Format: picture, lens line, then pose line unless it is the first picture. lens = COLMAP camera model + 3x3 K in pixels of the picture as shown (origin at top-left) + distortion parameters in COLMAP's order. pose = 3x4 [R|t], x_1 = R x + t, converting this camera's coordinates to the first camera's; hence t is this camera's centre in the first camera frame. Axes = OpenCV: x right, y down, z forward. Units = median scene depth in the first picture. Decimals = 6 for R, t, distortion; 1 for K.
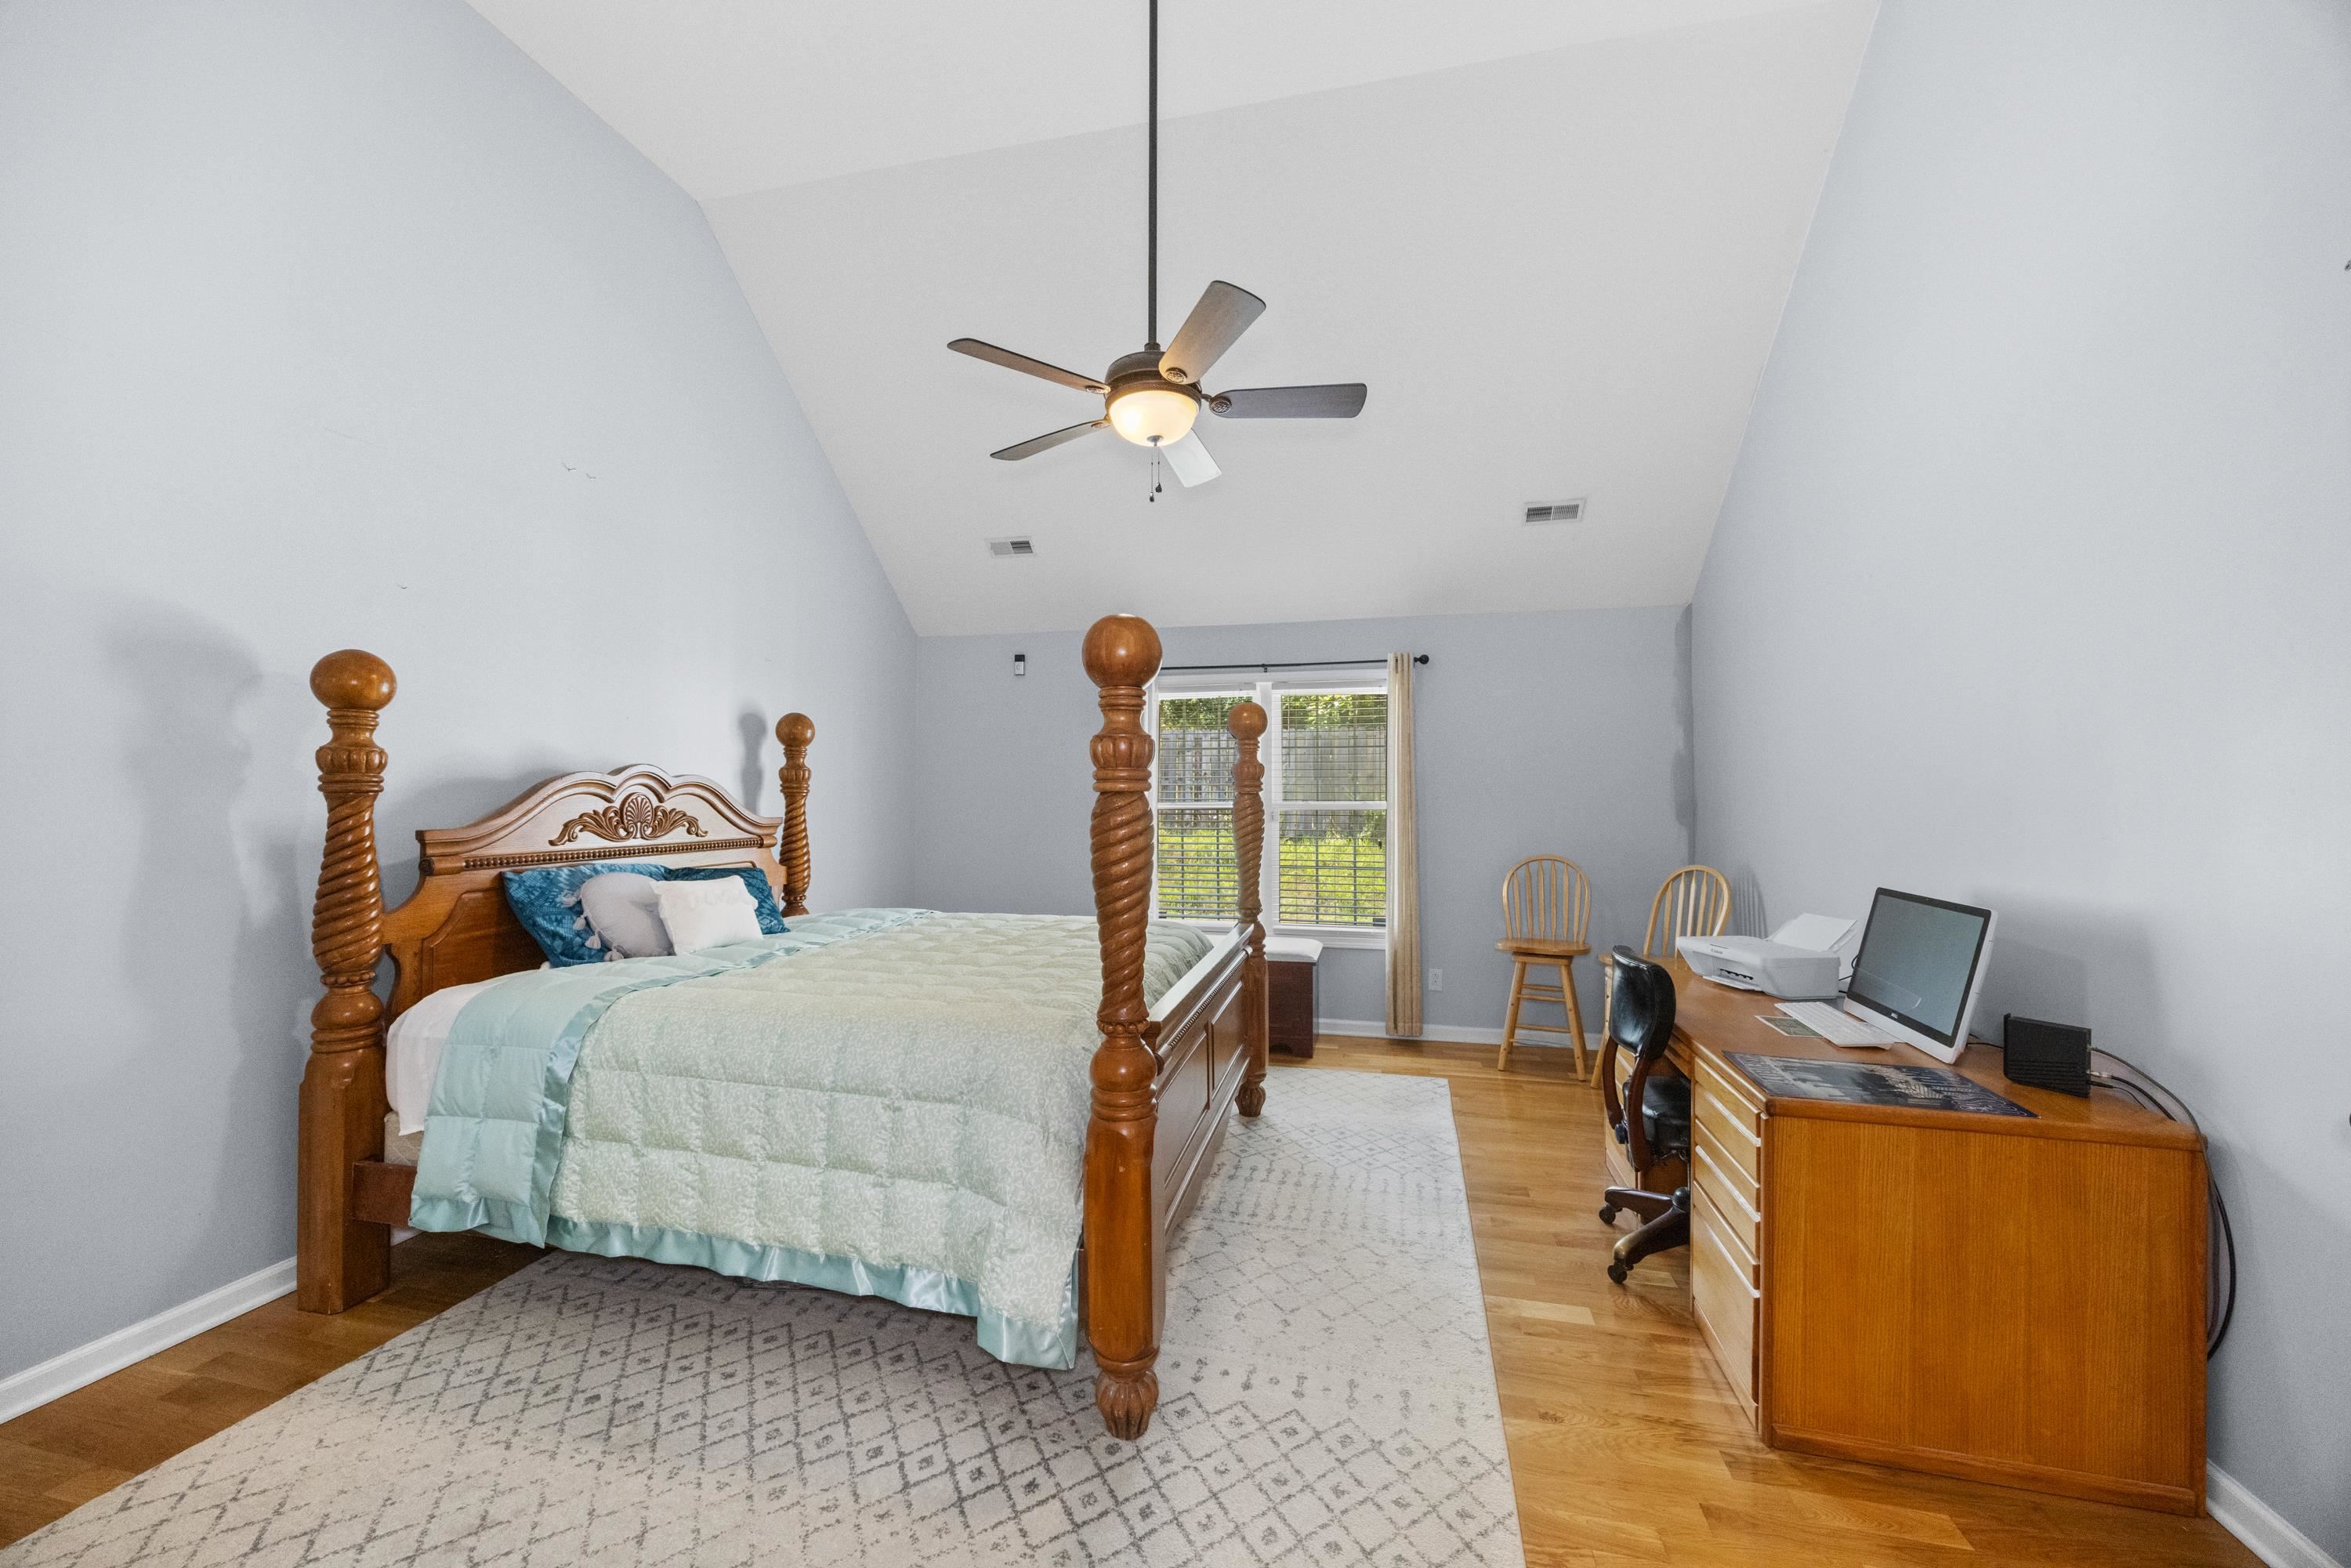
lens RADIAL K [[901.0, 0, 1177.3], [0, 901.0, 773.4], [0, 0, 1]] dist [-0.002868, 0.000223]
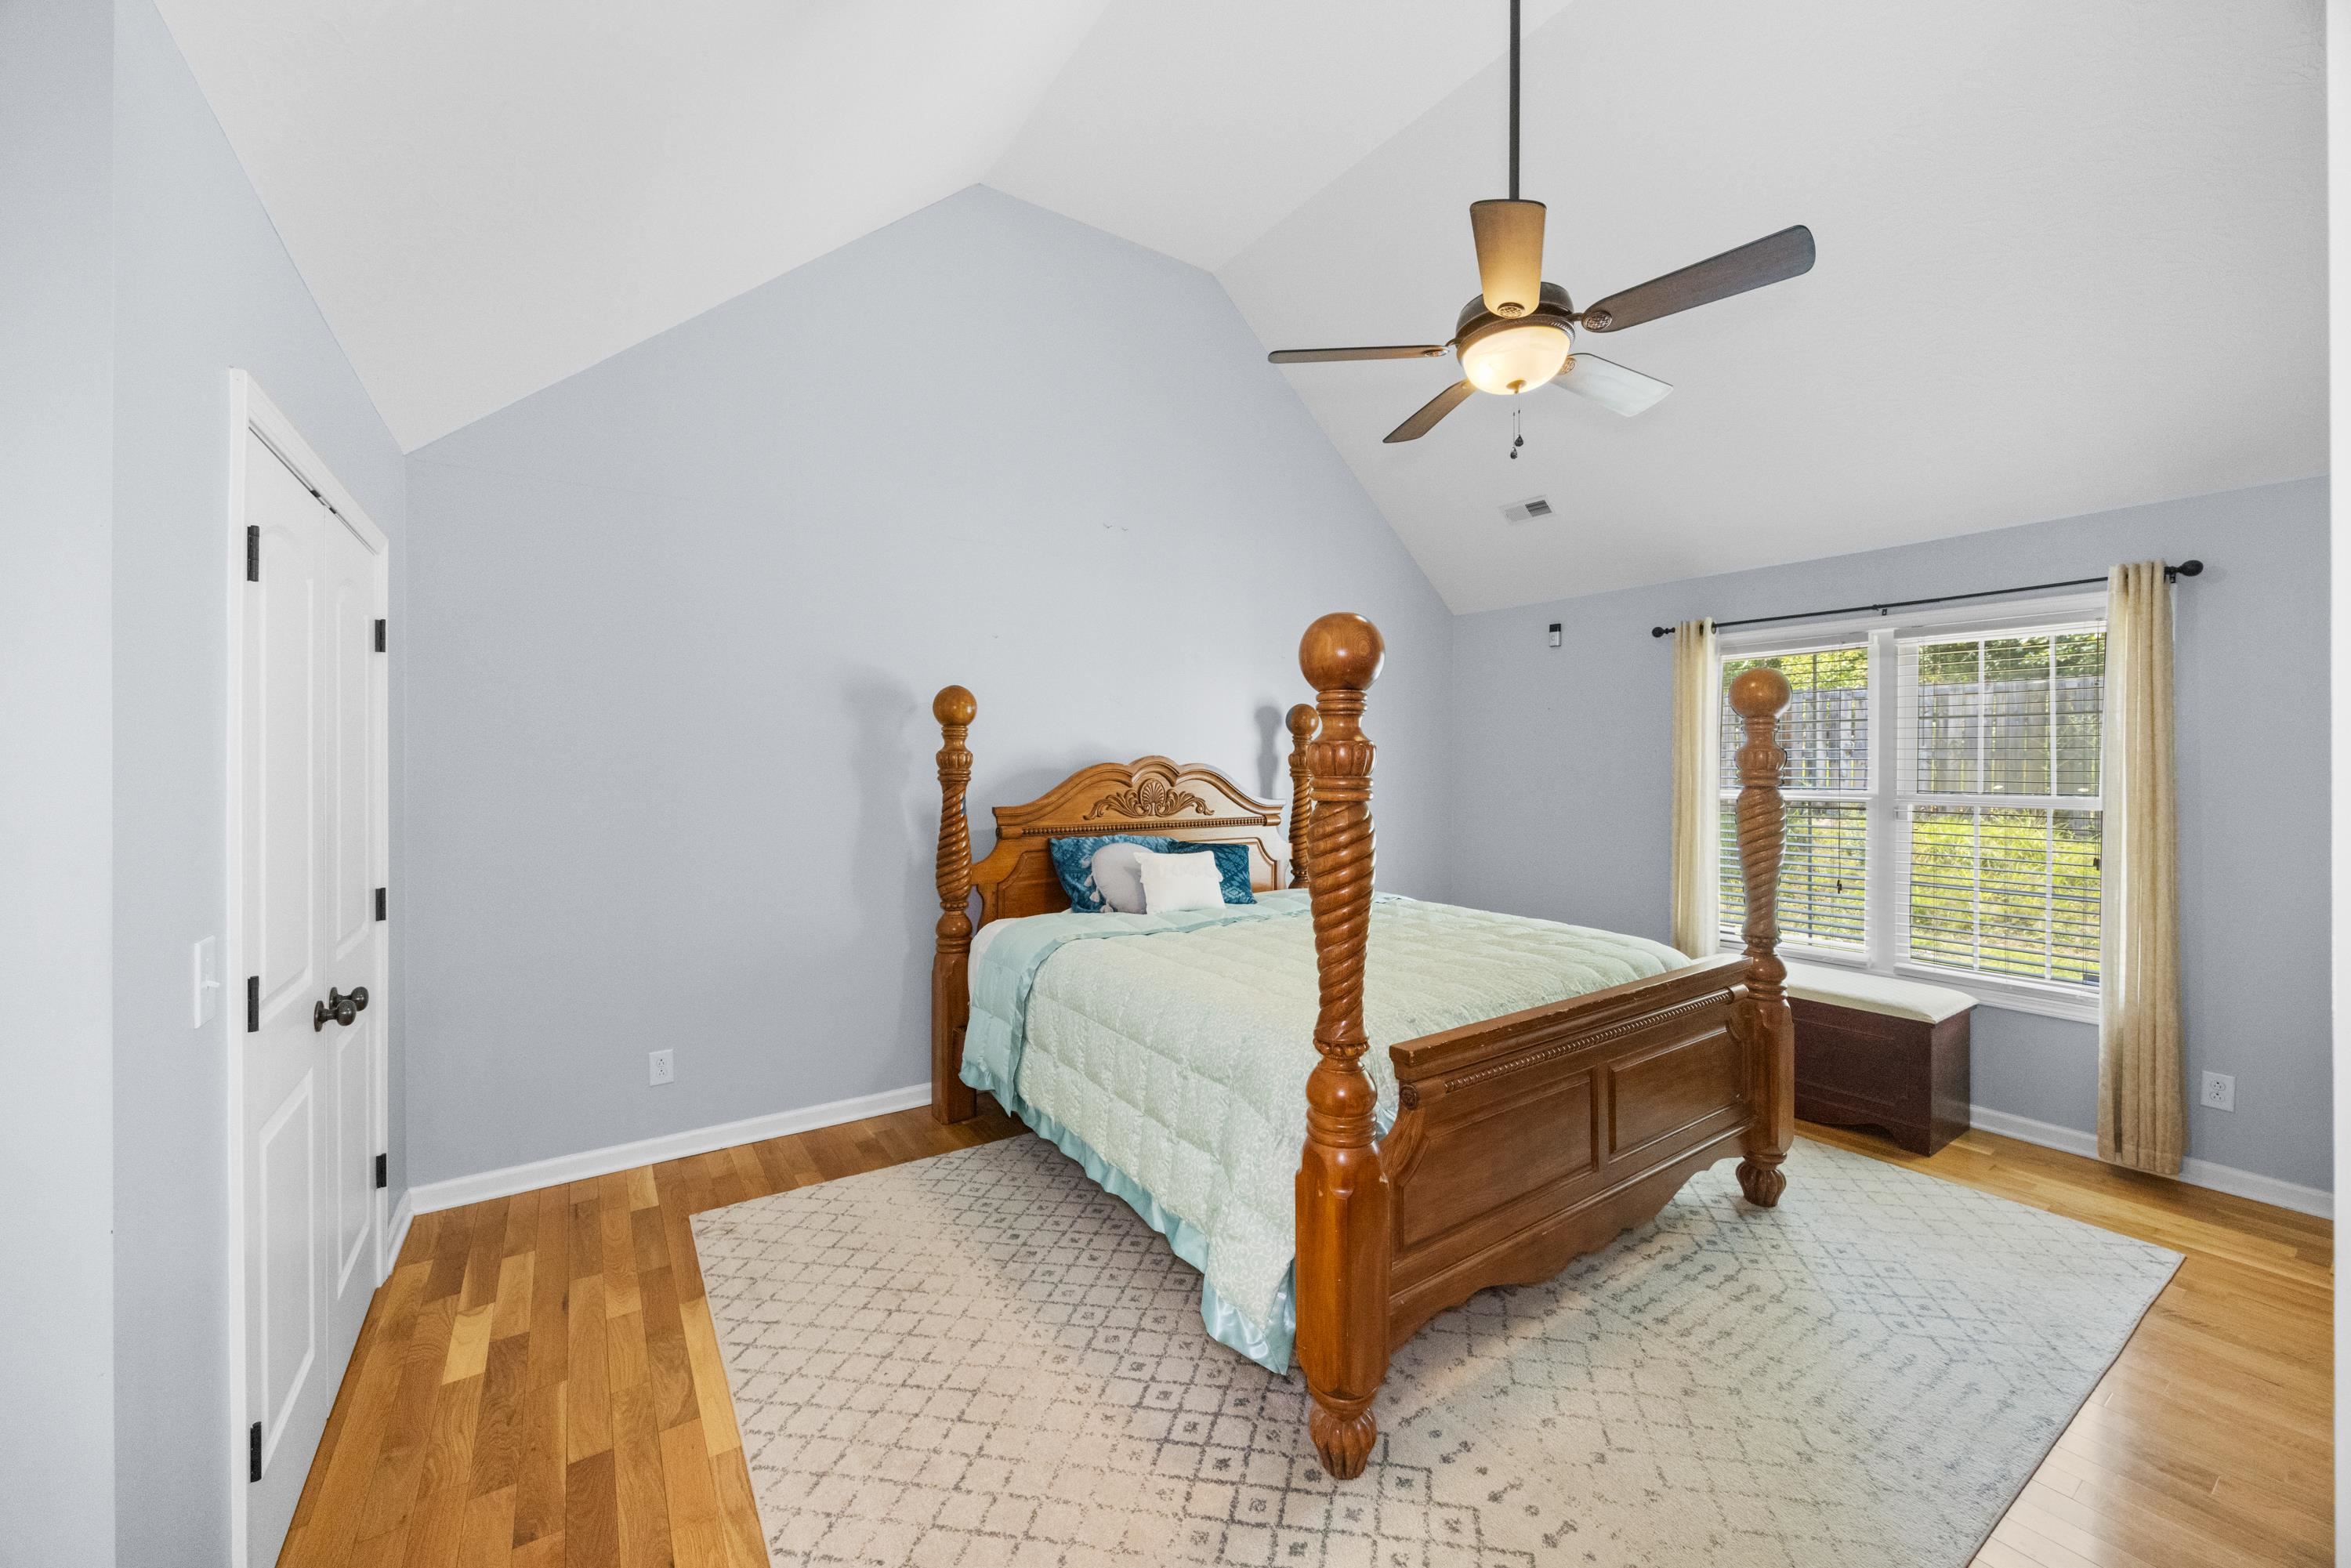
lens RADIAL K [[905.4, 0, 1182.2], [0, 905.4, 755.5], [0, 0, 1]] dist [-0.002879, 0.000043]
pose [[0.730892, -0.003173, -0.682486, 0.400436], [0.015299, 0.999814, 0.011737, -0.035176], [0.682321, -0.019020, 0.730805, 0.162407]]
